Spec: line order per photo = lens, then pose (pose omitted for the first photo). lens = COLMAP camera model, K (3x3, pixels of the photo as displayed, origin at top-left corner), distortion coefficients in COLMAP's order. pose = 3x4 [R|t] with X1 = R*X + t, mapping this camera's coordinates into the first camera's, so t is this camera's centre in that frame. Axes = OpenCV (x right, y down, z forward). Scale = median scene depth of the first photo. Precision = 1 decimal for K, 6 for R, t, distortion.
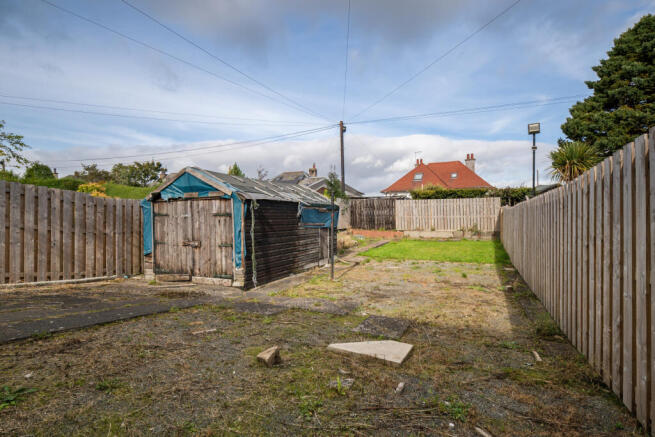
lens RADIAL K [[346.4, 0, 326.5], [0, 346.4, 218.8], [0, 0, 1]] dist [0.012227, -0.000353]
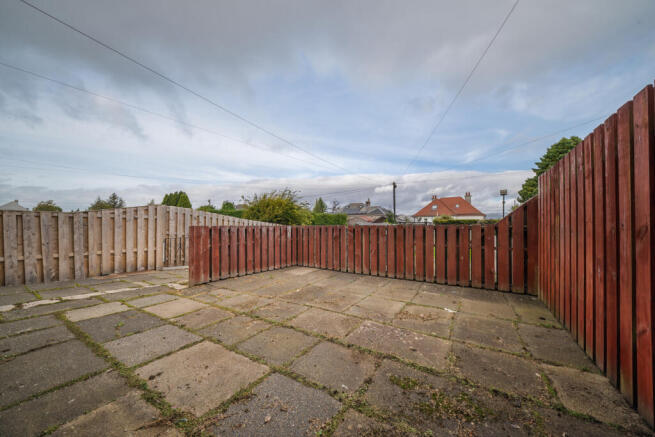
lens RADIAL K [[229.7, 0, 326.3], [0, 229.7, 224.3], [0, 0, 1]] dist [-0.001249, -0.000040]
pose [[0.987639, 0.006152, -0.156623, -0.121046], [-0.008050, 0.999902, -0.011485, -0.033823], [0.156536, 0.012604, 0.987592, -0.277437]]
